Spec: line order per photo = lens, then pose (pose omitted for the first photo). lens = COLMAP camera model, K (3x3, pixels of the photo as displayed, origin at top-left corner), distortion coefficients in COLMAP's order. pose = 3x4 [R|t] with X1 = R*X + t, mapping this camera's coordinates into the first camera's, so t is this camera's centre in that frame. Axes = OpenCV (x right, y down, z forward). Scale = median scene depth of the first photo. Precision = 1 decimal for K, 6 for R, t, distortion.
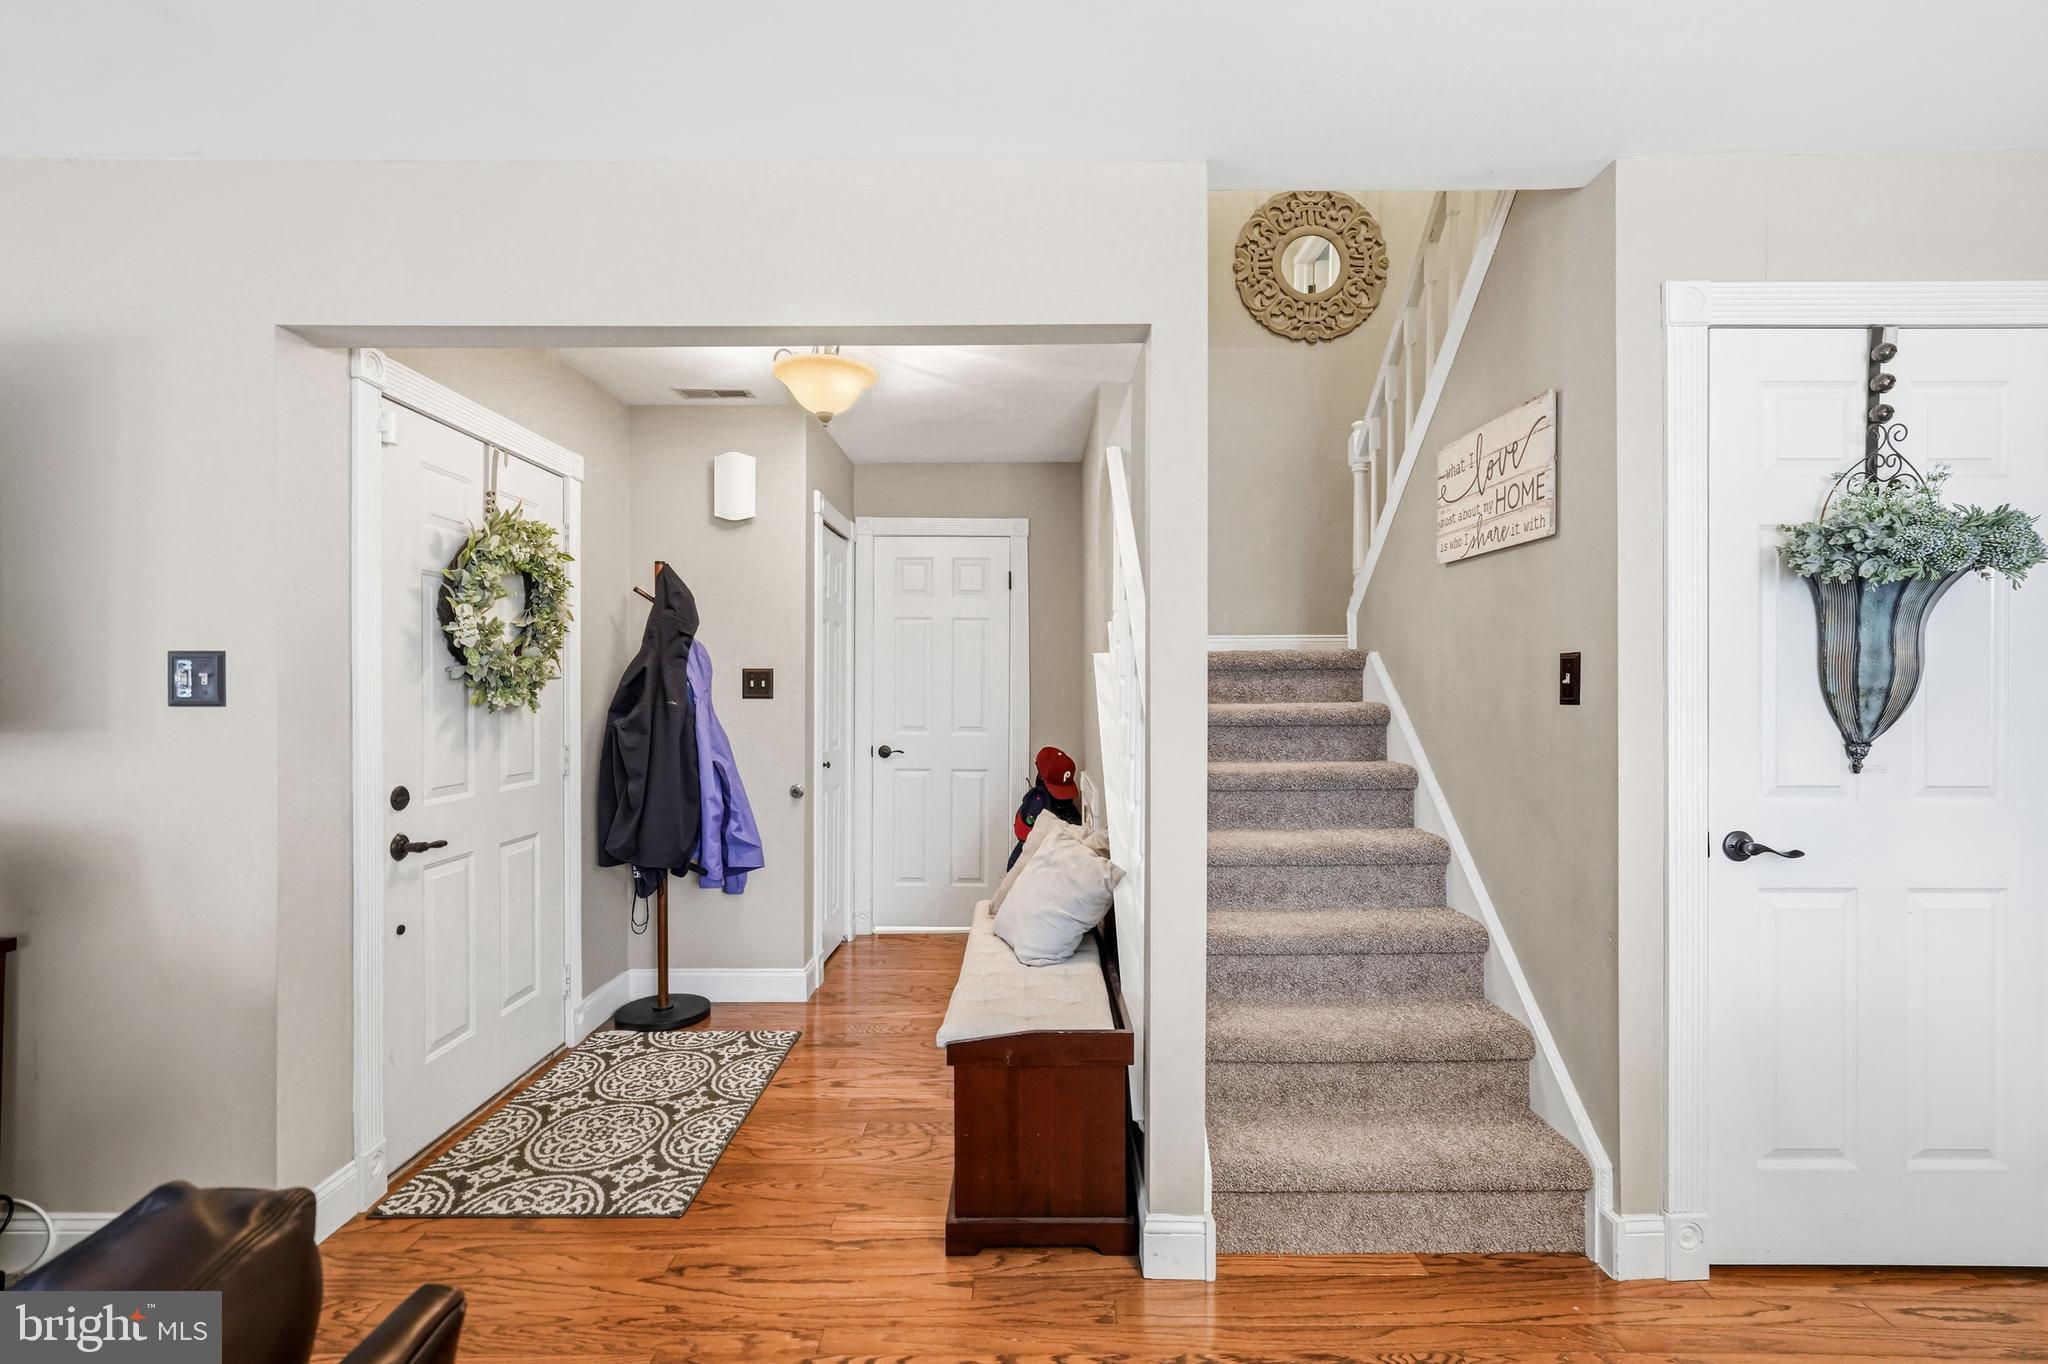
lens RADIAL K [[902.4, 0, 1027.3], [0, 902.4, 694.3], [0, 0, 1]] dist [-0.004481, -0.000325]
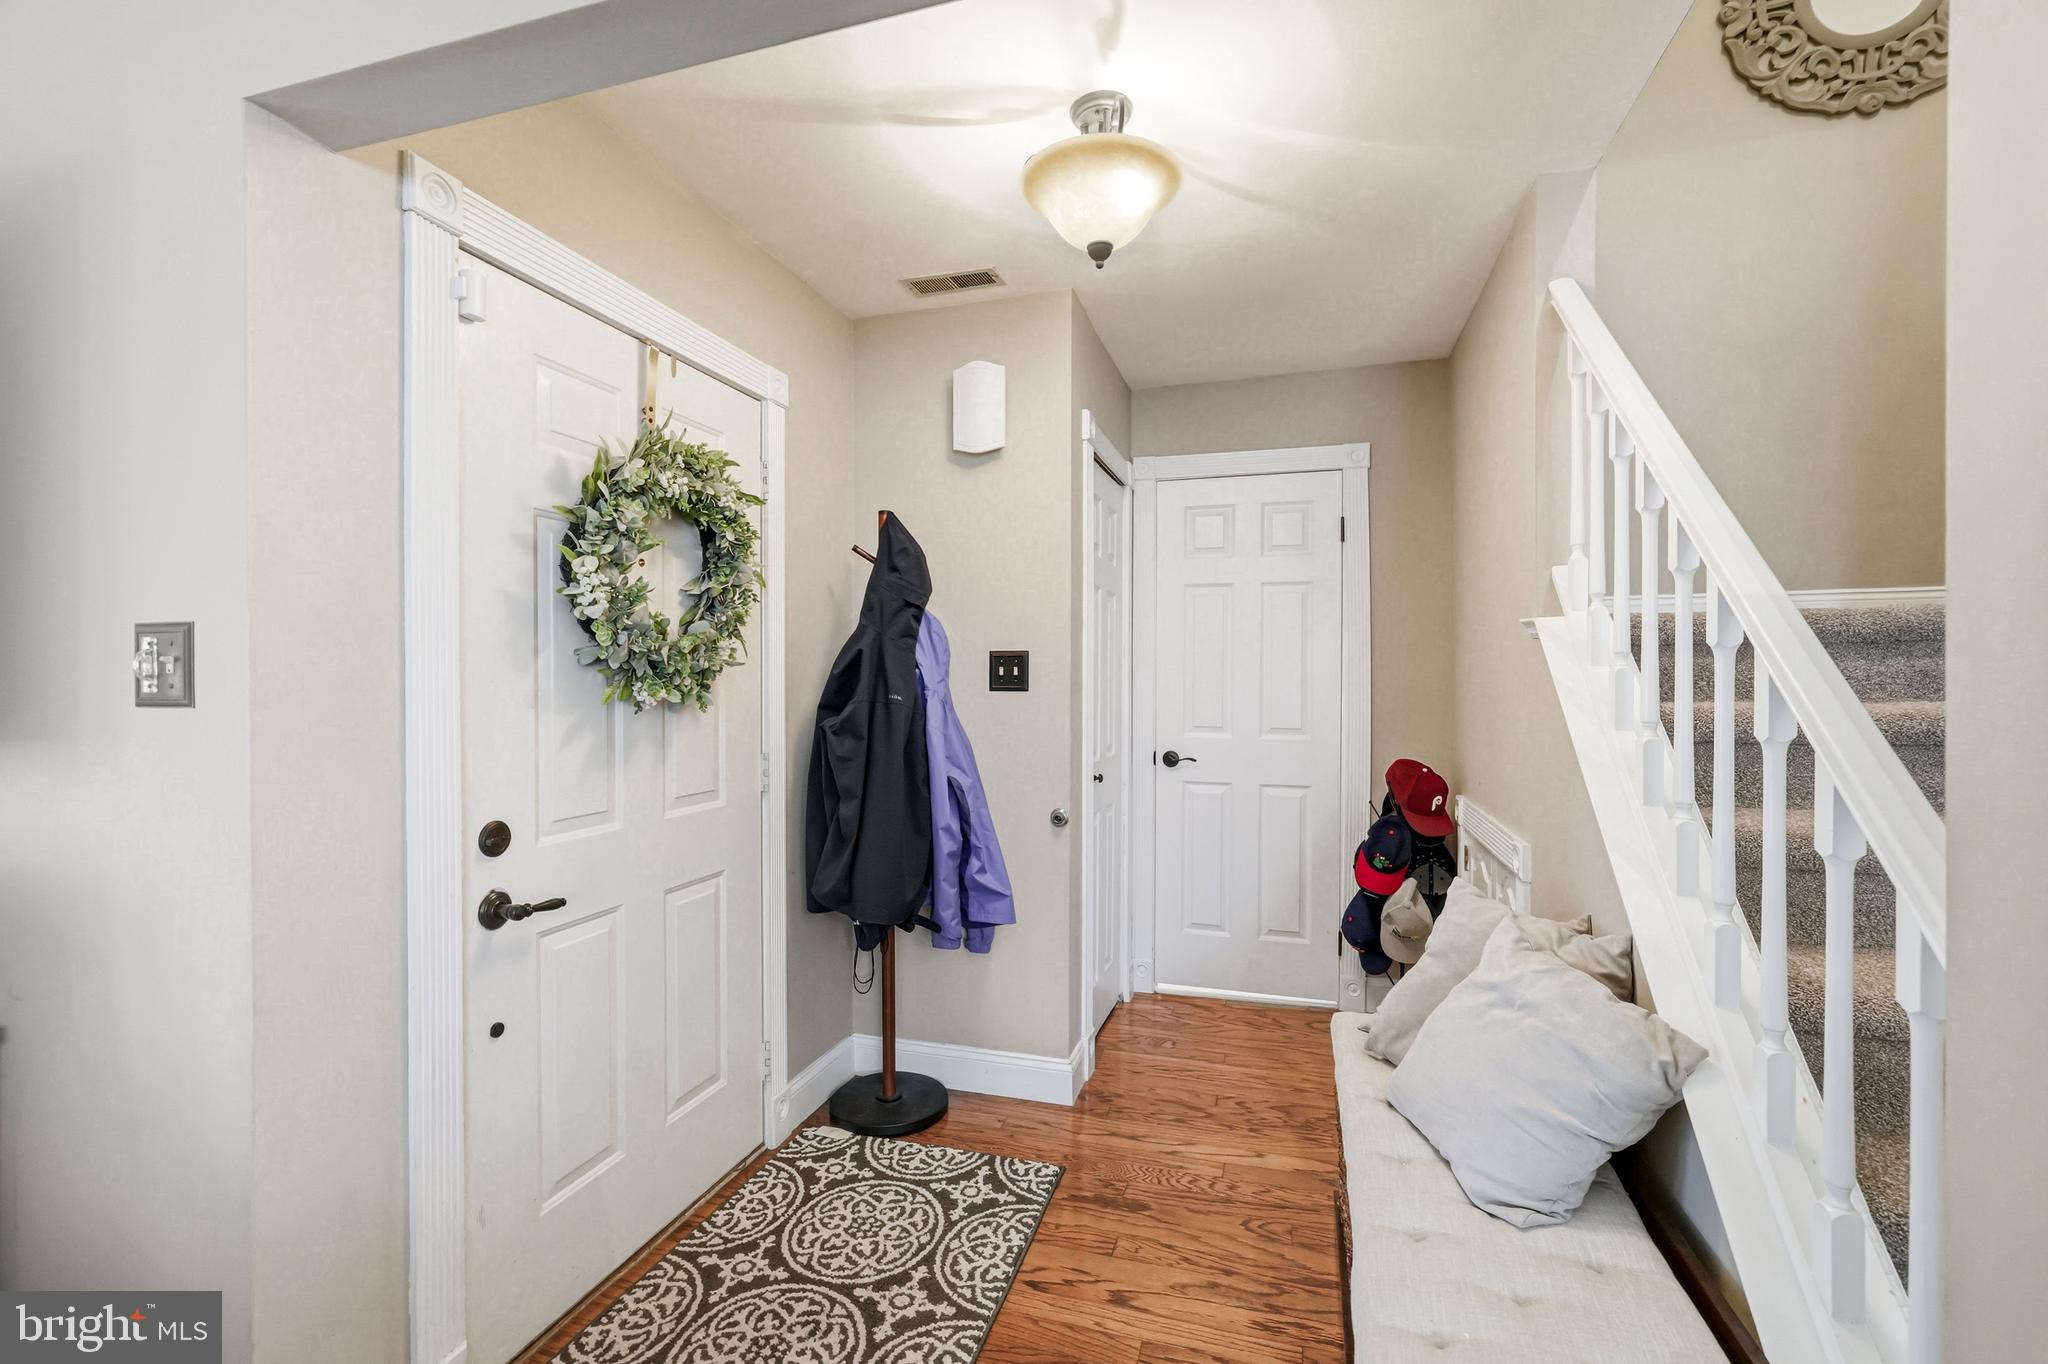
lens RADIAL K [[902.4, 0, 1027.3], [0, 902.4, 694.3], [0, 0, 1]] dist [-0.004481, -0.000325]
pose [[0.958087, 0.002730, -0.286466, -0.082336], [0.000847, 0.999923, 0.012361, -0.002100], [0.286478, -0.012086, 0.958011, 0.339055]]
